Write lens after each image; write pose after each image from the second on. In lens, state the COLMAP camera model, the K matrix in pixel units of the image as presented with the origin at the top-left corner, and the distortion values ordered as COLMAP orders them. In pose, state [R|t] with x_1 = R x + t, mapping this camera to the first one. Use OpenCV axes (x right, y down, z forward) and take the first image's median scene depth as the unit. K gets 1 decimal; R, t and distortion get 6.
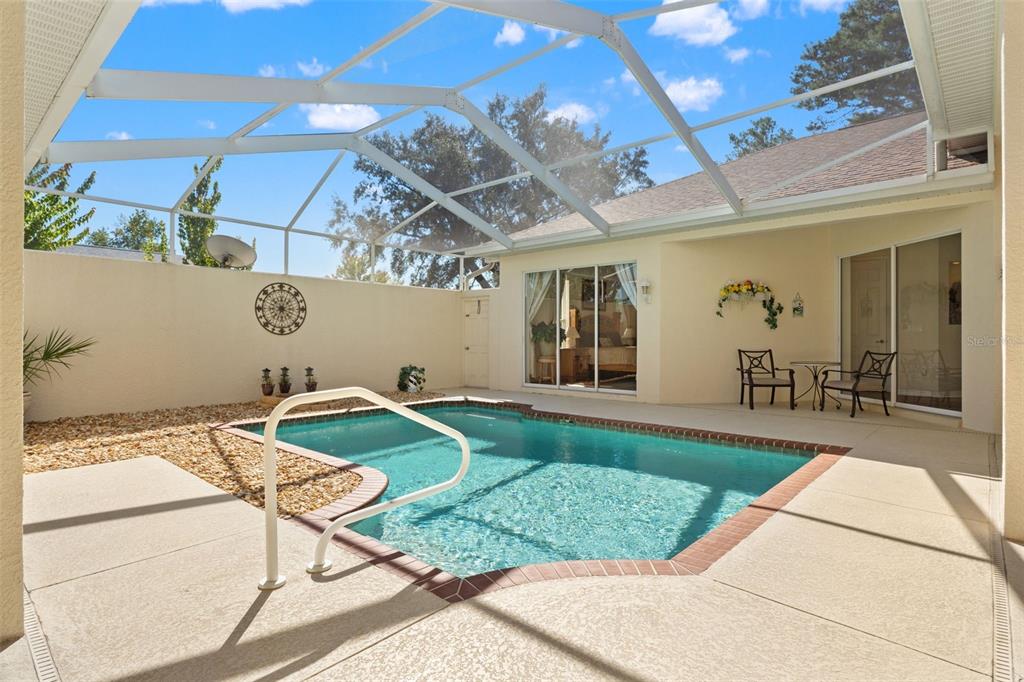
lens RADIAL K [[537.2, 0, 508.3], [0, 537.2, 335.8], [0, 0, 1]] dist [-0.003454, 0.000000]
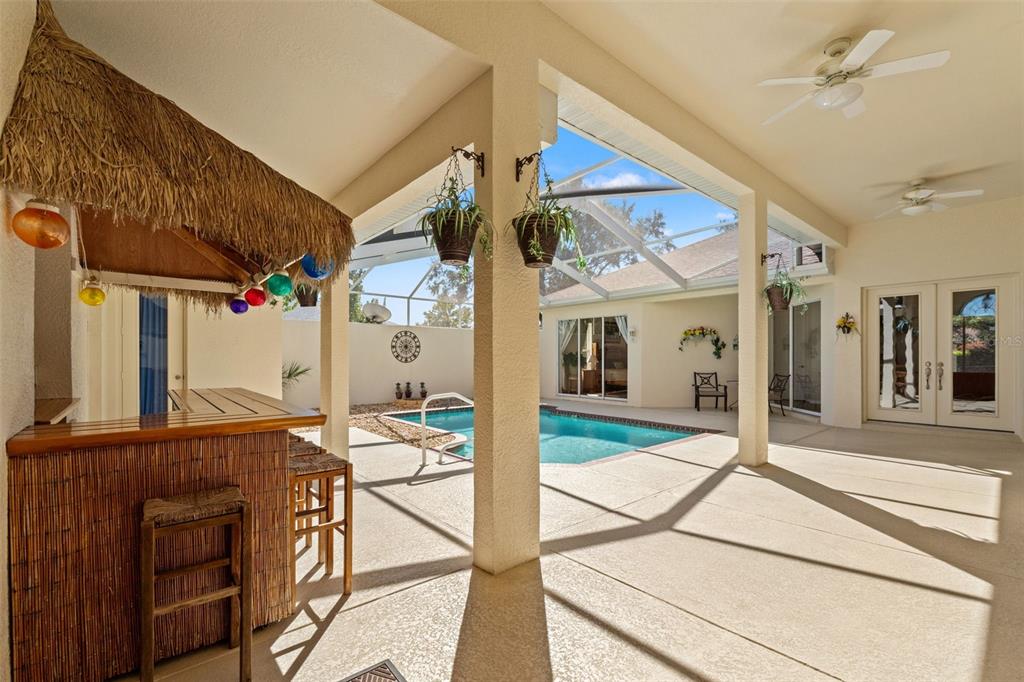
lens RADIAL K [[440.0, 0, 514.3], [0, 440.0, 360.5], [0, 0, 1]] dist [-0.001455, -0.000483]
pose [[0.992249, -0.000543, -0.124263, 0.075270], [0.002127, 0.999918, 0.012613, -0.024295], [0.124246, -0.012780, 0.992169, -0.298460]]
